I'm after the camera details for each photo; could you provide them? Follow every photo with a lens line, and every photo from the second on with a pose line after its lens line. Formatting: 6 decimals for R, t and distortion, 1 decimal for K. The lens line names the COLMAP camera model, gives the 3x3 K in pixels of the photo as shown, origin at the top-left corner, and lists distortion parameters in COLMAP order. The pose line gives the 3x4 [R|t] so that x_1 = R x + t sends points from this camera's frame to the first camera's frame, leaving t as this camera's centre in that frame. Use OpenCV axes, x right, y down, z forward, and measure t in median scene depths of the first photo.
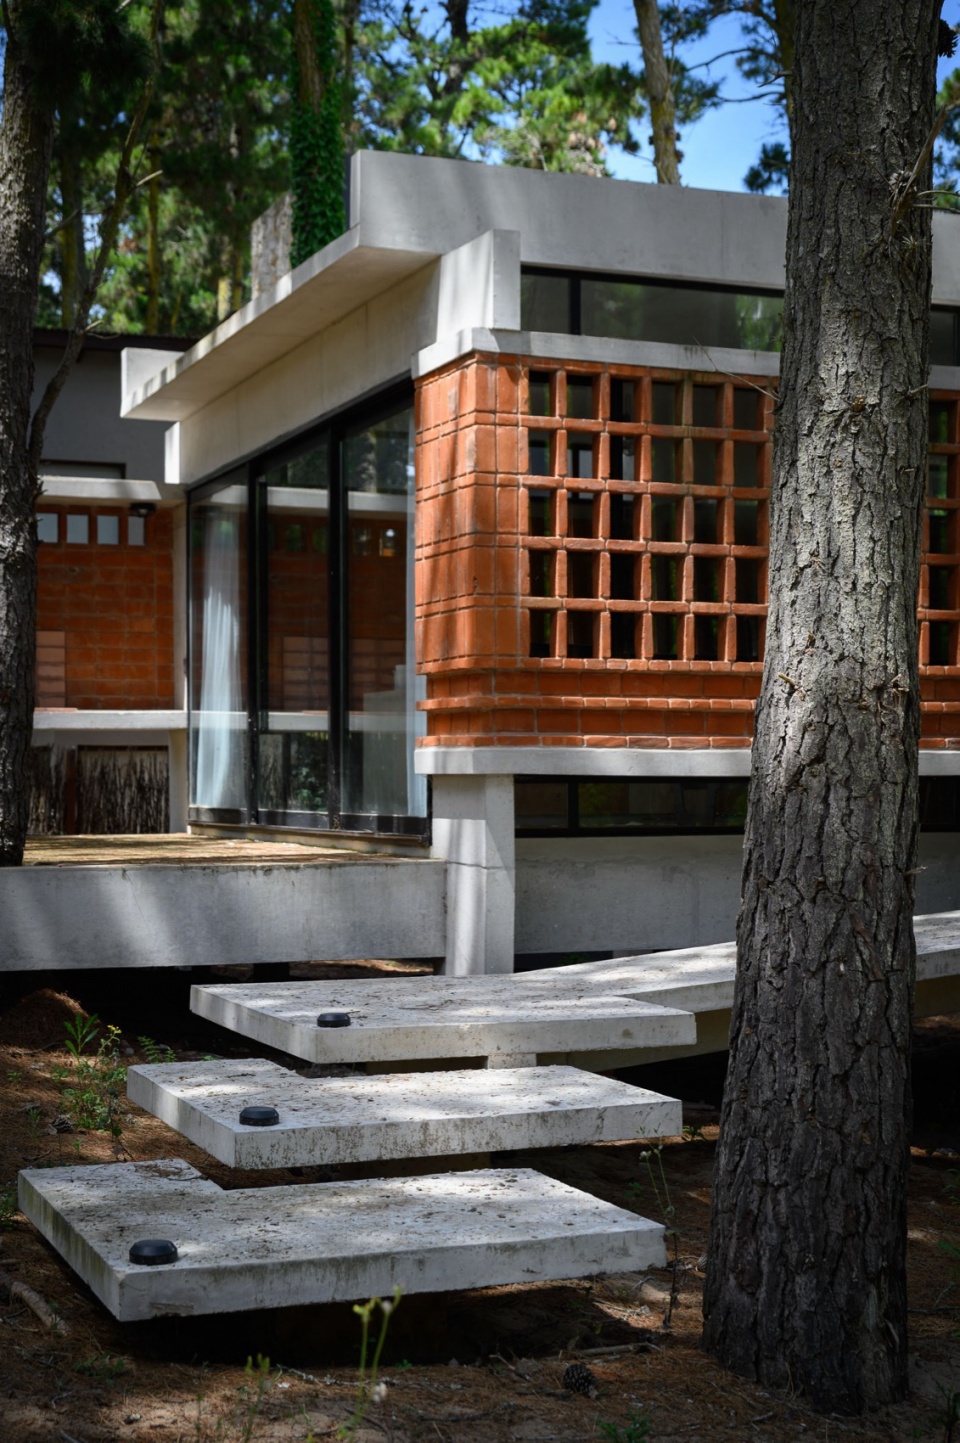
lens RADIAL K [[2115.3, 0, 512.2], [0, 2115.3, 780.7], [0, 0, 1]] dist [0.000116, -0.015495]
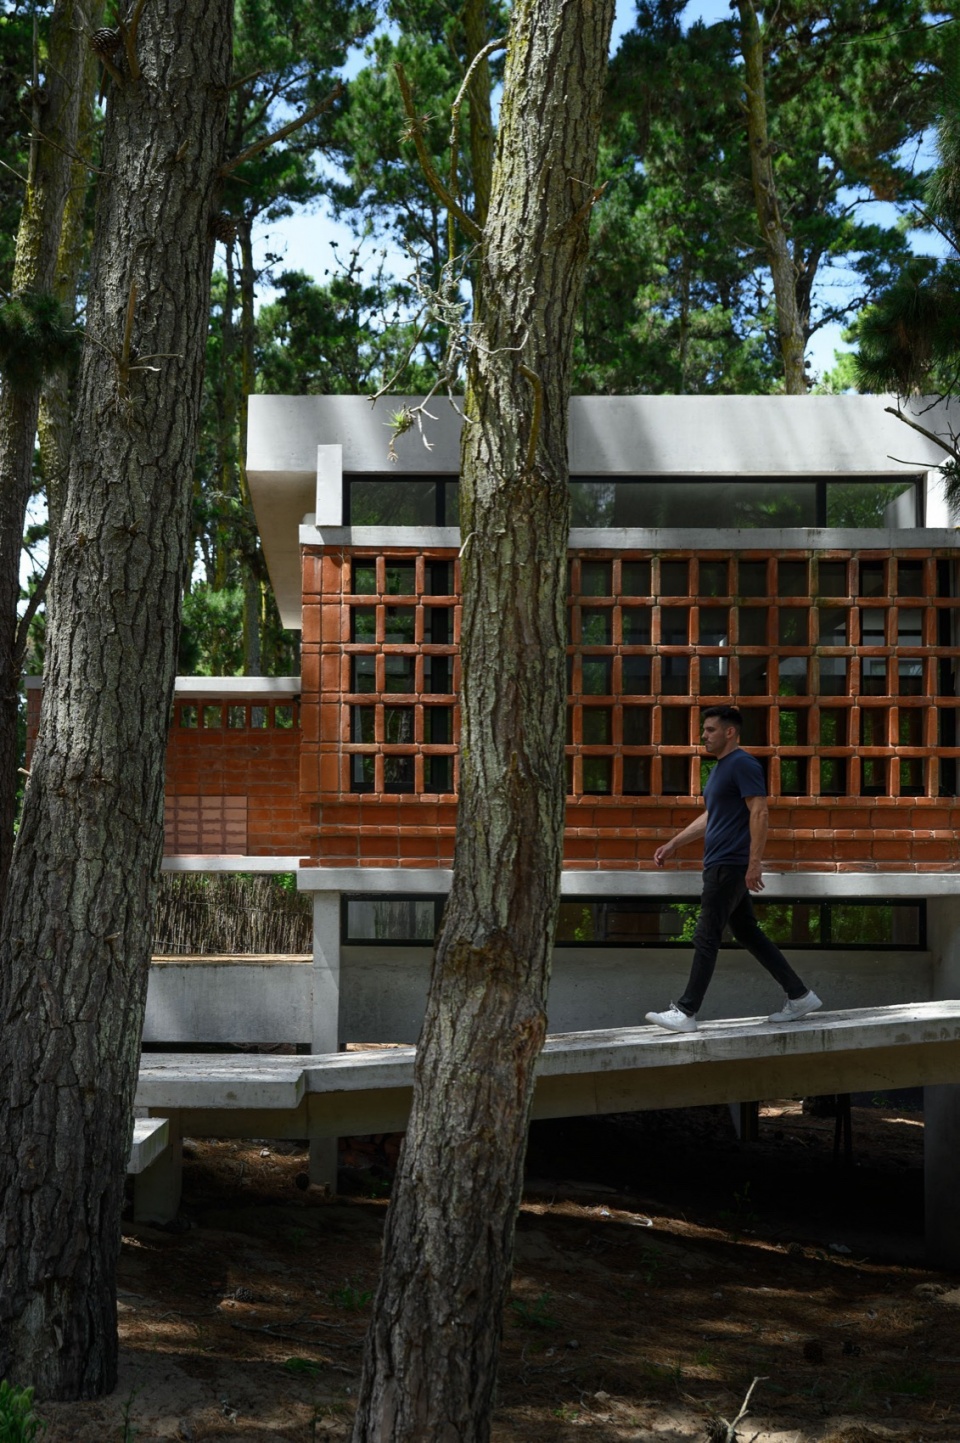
lens RADIAL K [[1699.4, 0, 334.5], [0, 1699.4, 843.4], [0, 0, 1]] dist [0.005959, 0.023896]
pose [[0.924906, -0.011105, -0.380033, 0.647749], [-0.010818, 0.998400, -0.055504, 0.041926], [0.380041, 0.055447, 0.923306, 0.185189]]
